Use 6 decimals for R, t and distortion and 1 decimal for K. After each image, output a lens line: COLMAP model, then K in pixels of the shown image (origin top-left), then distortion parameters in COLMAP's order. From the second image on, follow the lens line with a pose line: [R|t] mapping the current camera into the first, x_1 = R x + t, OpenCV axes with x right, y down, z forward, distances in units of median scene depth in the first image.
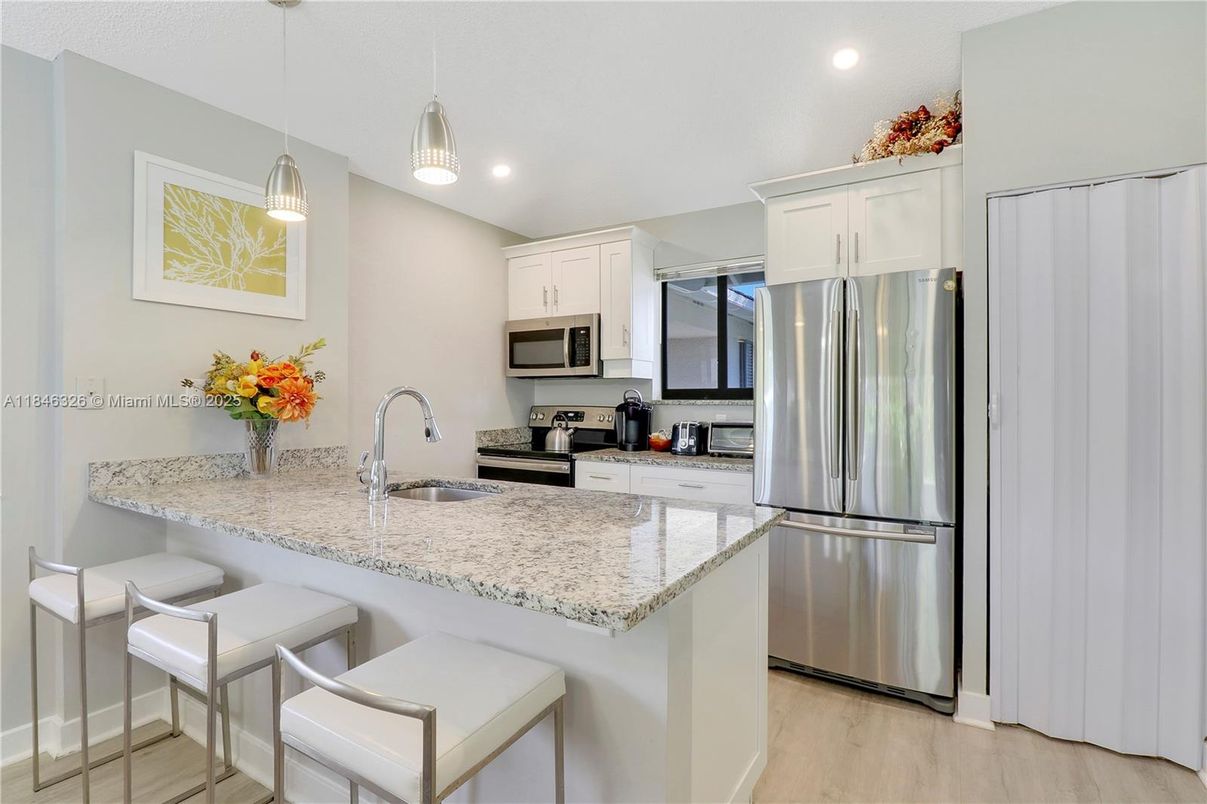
lens RADIAL K [[585.8, 0, 603.5], [0, 585.8, 402.0], [0, 0, 1]] dist [0.019901, -0.002124]
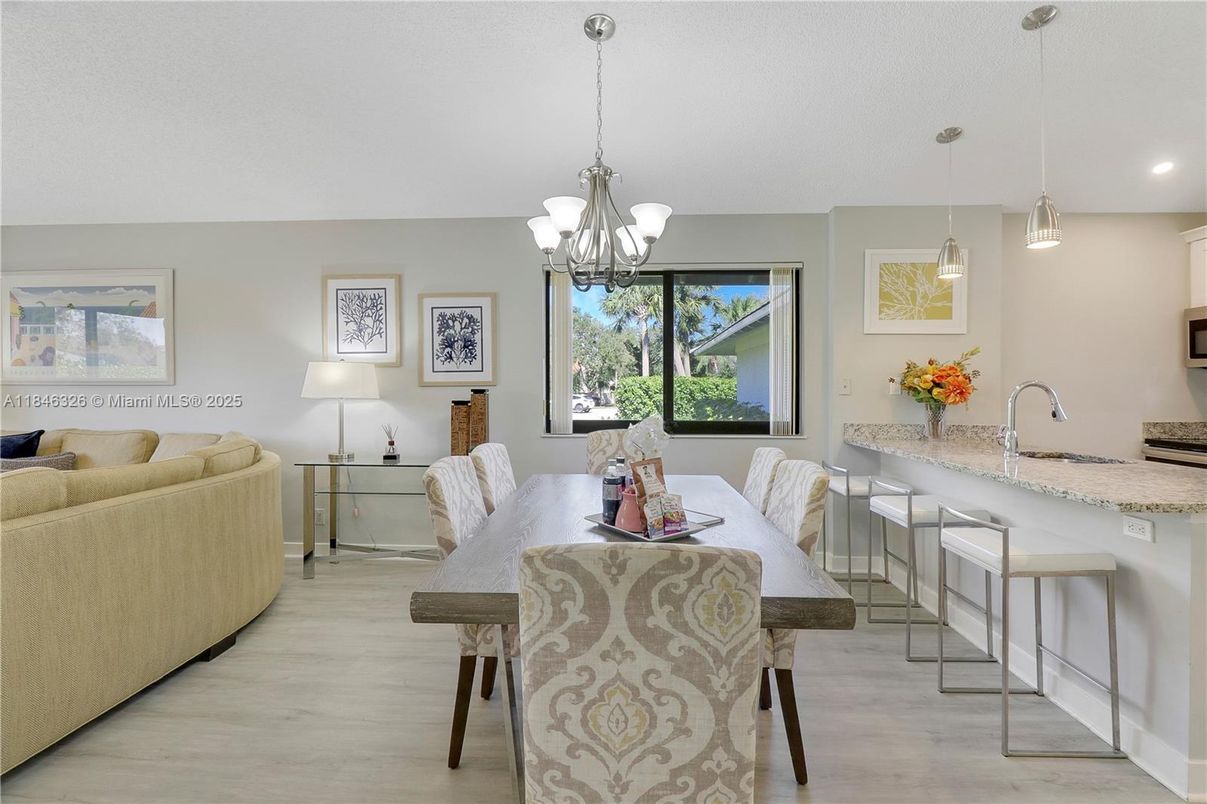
lens RADIAL K [[566.6, 0, 601.1], [0, 566.6, 382.1], [0, 0, 1]] dist [0.002320, -0.017664]
pose [[0.482146, -0.011566, -0.876015, 0.296815], [-0.007797, 0.999817, -0.017491, 0.007657], [0.876056, 0.015264, 0.481967, -0.481969]]
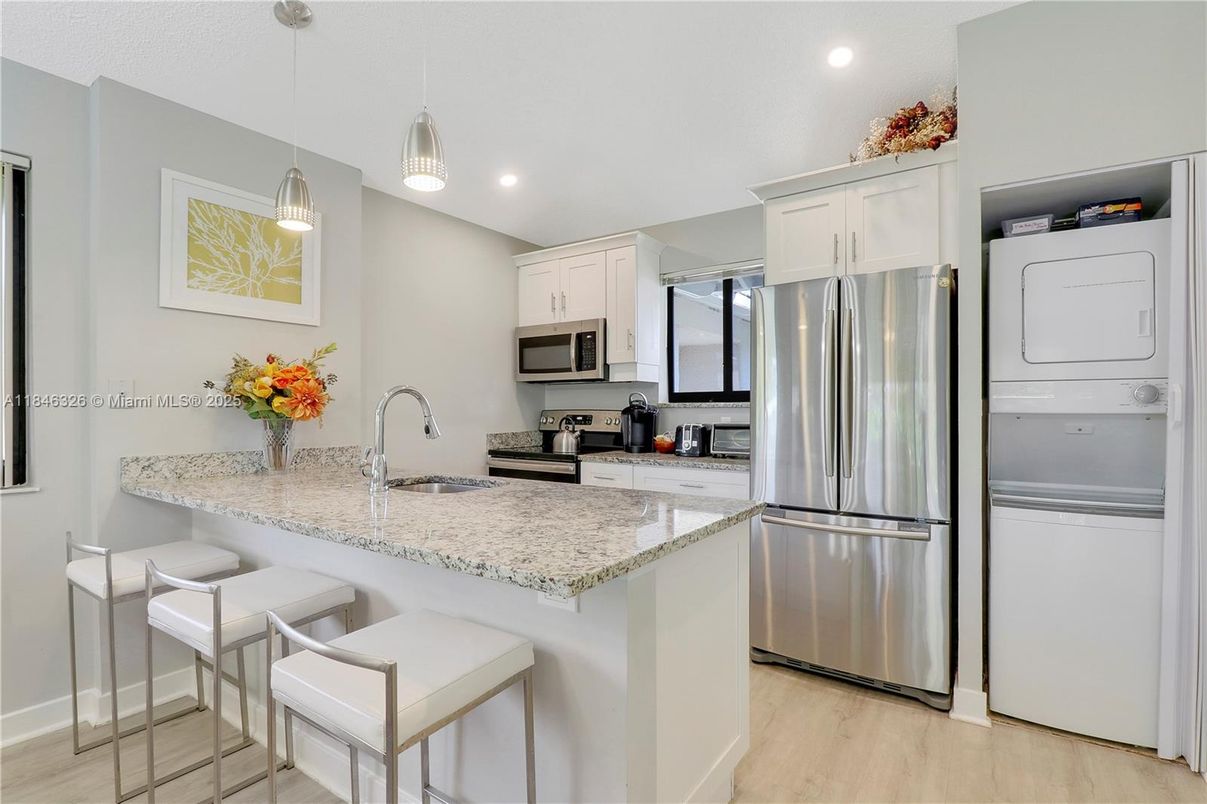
lens RADIAL K [[582.1, 0, 595.6], [0, 582.1, 416.9], [0, 0, 1]] dist [0.017958, 0.001167]
pose [[0.998400, -0.003184, -0.056458, 0.053457], [0.003693, 0.999953, 0.008915, 0.018566], [0.056427, -0.009109, 0.998365, -0.023305]]
